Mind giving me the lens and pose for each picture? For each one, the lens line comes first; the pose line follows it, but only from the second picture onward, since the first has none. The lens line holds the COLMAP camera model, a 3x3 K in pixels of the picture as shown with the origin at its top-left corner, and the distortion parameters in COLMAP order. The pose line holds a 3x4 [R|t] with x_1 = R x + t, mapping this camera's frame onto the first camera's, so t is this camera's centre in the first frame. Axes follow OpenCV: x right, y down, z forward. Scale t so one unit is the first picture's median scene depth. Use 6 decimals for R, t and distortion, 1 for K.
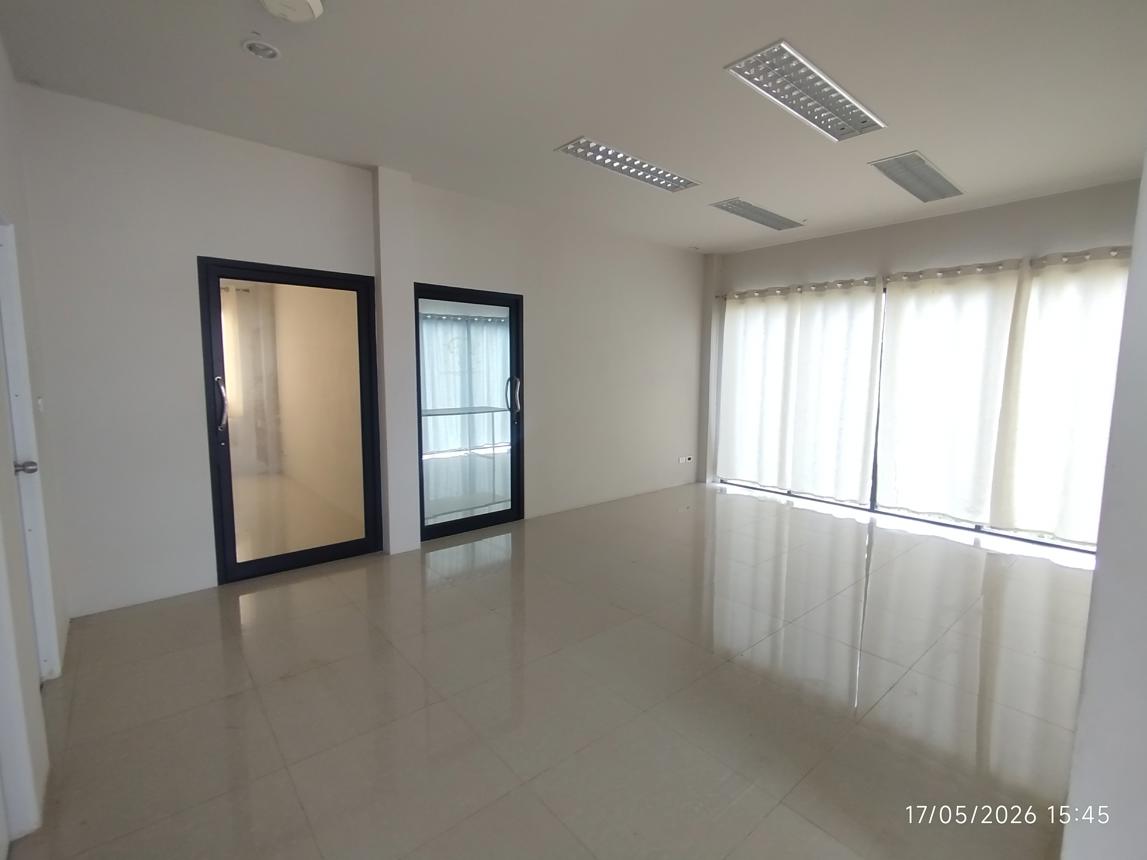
lens RADIAL K [[501.9, 0, 560.8], [0, 501.9, 422.0], [0, 0, 1]] dist [0.094582, 0.013459]
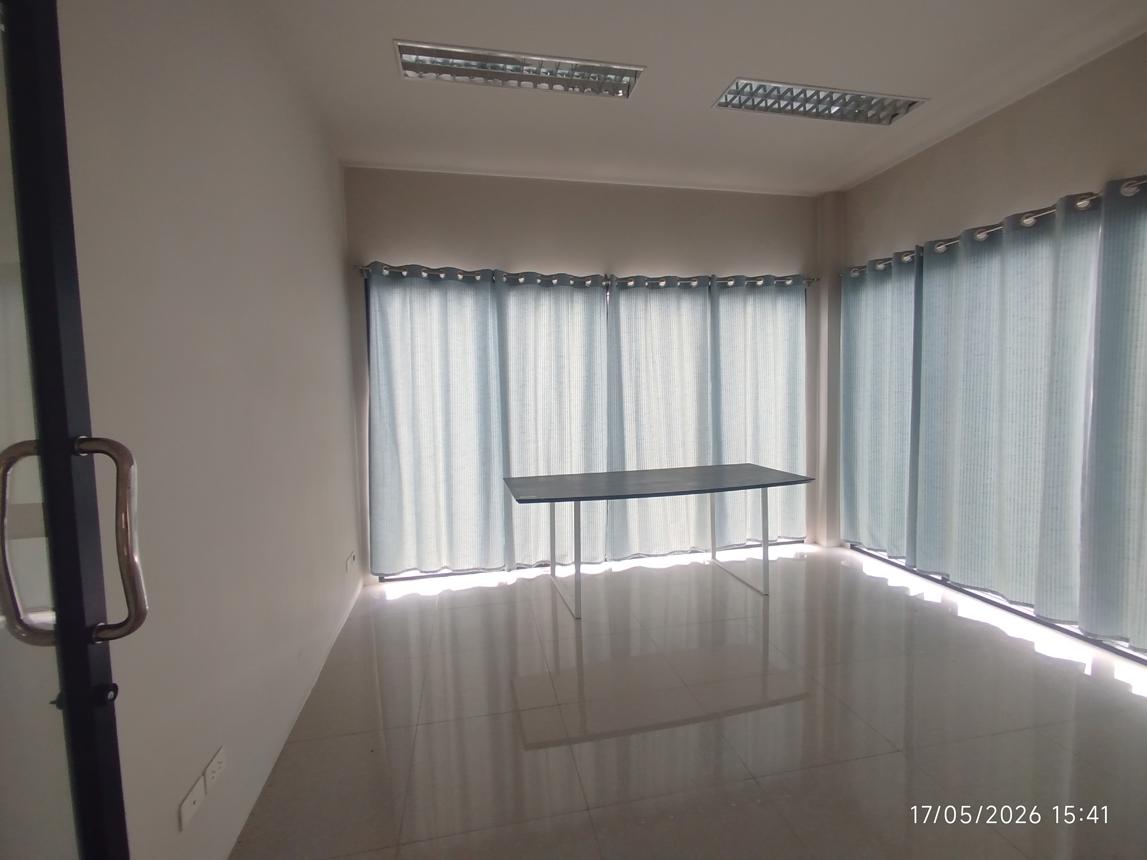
lens RADIAL K [[511.8, 0, 573.5], [0, 511.8, 430.0], [0, 0, 1]] dist [-0.038515, 0.014833]
pose [[0.886462, 0.005783, -0.462764, -0.076819], [-0.017240, 0.999641, -0.020533, -0.052479], [0.462479, 0.026180, 0.886243, 0.513560]]
